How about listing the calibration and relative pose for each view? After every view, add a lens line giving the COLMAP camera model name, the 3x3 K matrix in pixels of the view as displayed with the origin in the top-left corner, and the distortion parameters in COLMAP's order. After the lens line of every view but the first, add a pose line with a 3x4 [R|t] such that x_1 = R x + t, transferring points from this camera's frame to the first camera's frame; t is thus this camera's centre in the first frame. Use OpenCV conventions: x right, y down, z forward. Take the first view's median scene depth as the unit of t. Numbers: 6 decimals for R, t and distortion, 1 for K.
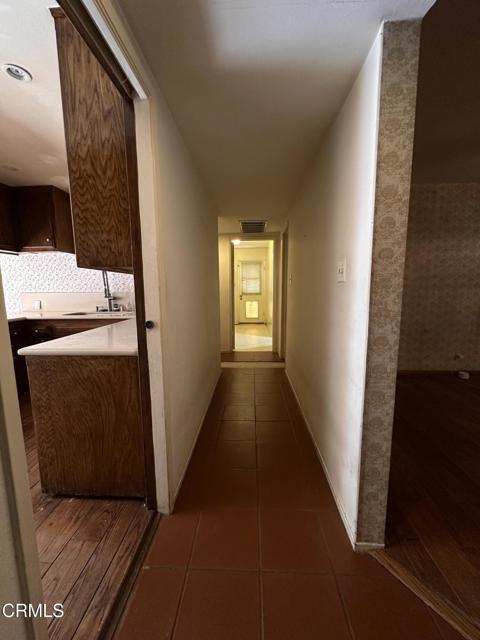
lens RADIAL K [[255.2, 0, 240.4], [0, 255.2, 319.3], [0, 0, 1]] dist [0.001287, 0.000074]
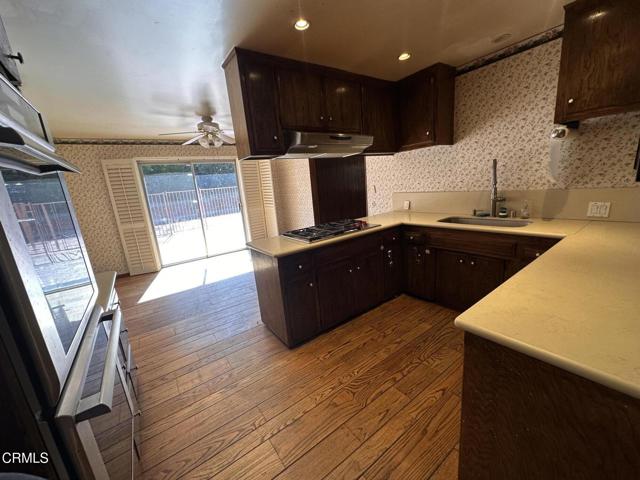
lens RADIAL K [[255.2, 0, 319.4], [0, 255.2, 241.3], [0, 0, 1]] dist [0.001287, 0.000074]
pose [[0.617438, 0.131115, -0.775615, -0.234651], [-0.016797, 0.987983, 0.153644, -0.067840], [0.786440, -0.081838, 0.612221, 0.130991]]
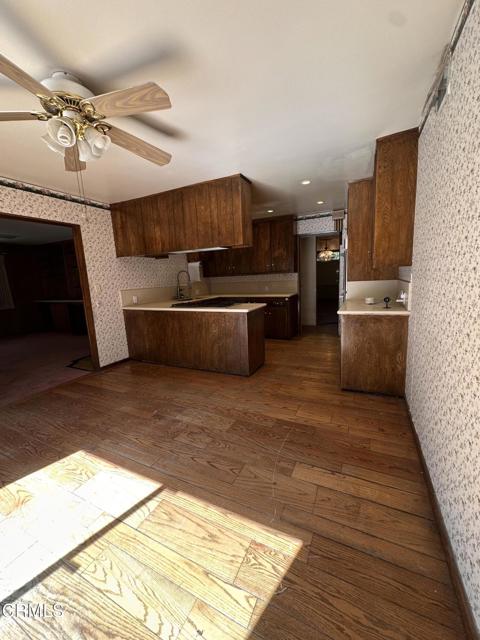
lens RADIAL K [[255.2, 0, 238.9], [0, 255.2, 318.9], [0, 0, 1]] dist [0.001287, 0.000074]
pose [[0.401518, -0.162974, 0.901234, -1.809976], [0.155921, 0.981838, 0.108084, -0.021132], [-0.902481, 0.097124, 0.419637, 0.060059]]
